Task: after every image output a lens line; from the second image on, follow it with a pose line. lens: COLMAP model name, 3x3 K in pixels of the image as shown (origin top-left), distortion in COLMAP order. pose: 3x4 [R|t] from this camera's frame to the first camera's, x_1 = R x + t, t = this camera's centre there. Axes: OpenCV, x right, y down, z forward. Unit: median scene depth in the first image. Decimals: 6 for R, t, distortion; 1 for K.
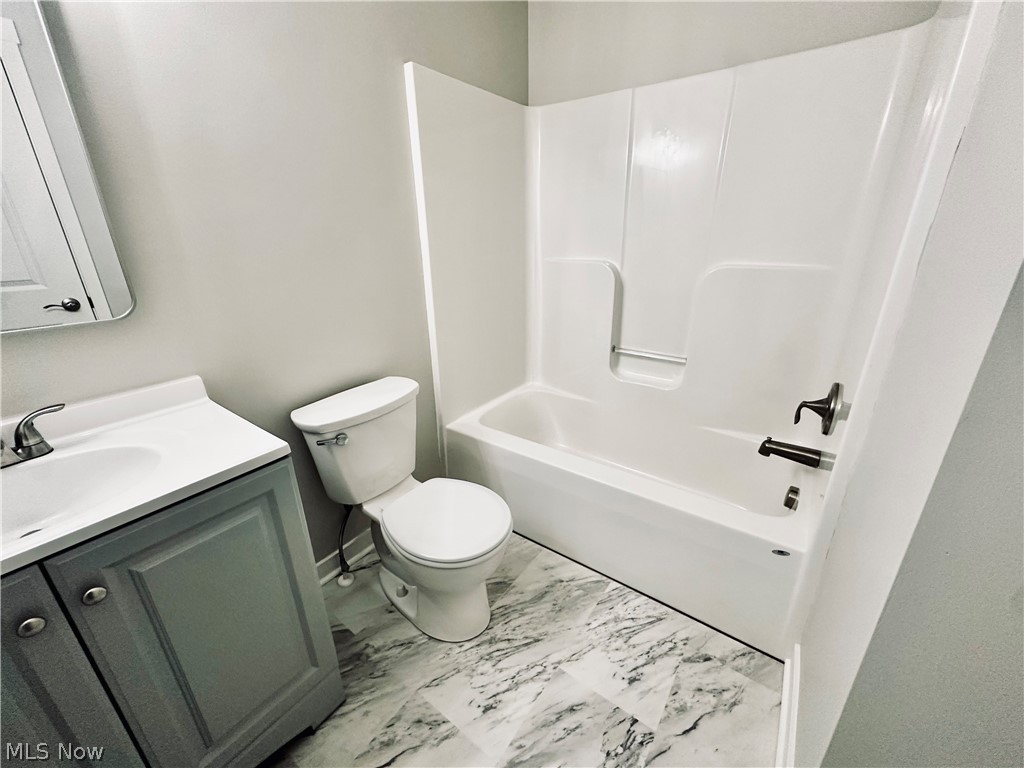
lens RADIAL K [[409.1, 0, 513.8], [0, 409.1, 383.6], [0, 0, 1]] dist [-0.000847, -0.000287]
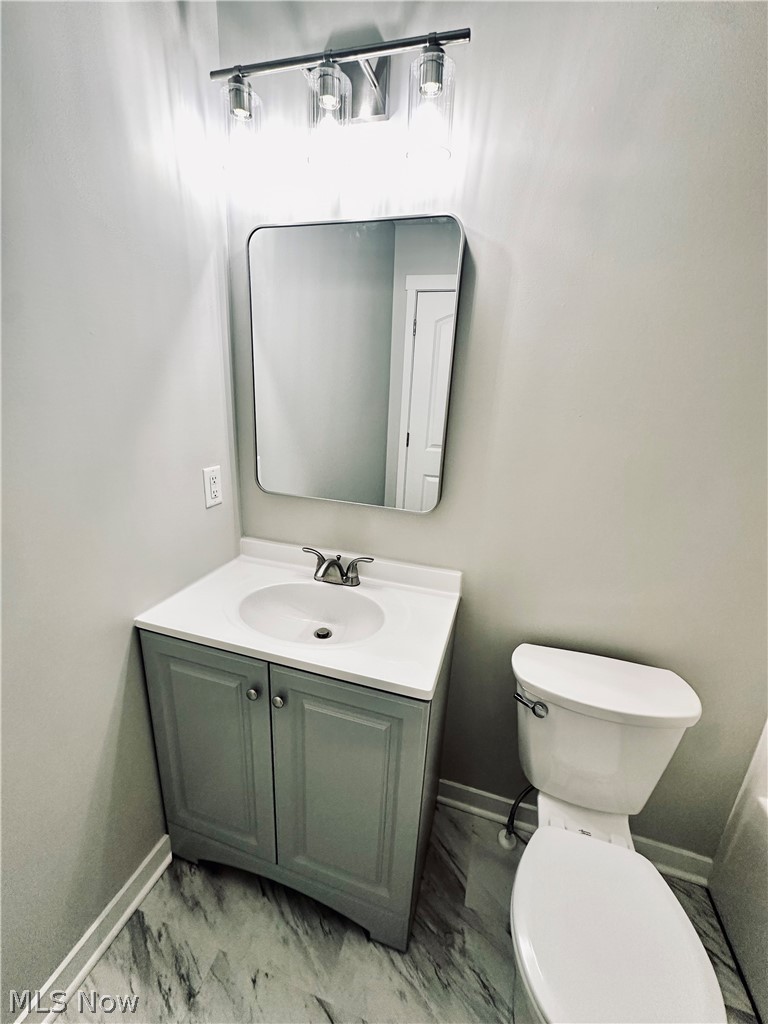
lens RADIAL K [[409.1, 0, 384.0], [0, 409.1, 512.0], [0, 0, 1]] dist [-0.000847, -0.000287]
pose [[0.320604, 0.293805, -0.900495, 0.099430], [-0.376660, 0.911827, 0.163400, -0.239185], [0.869103, 0.286794, 0.403000, 0.282823]]
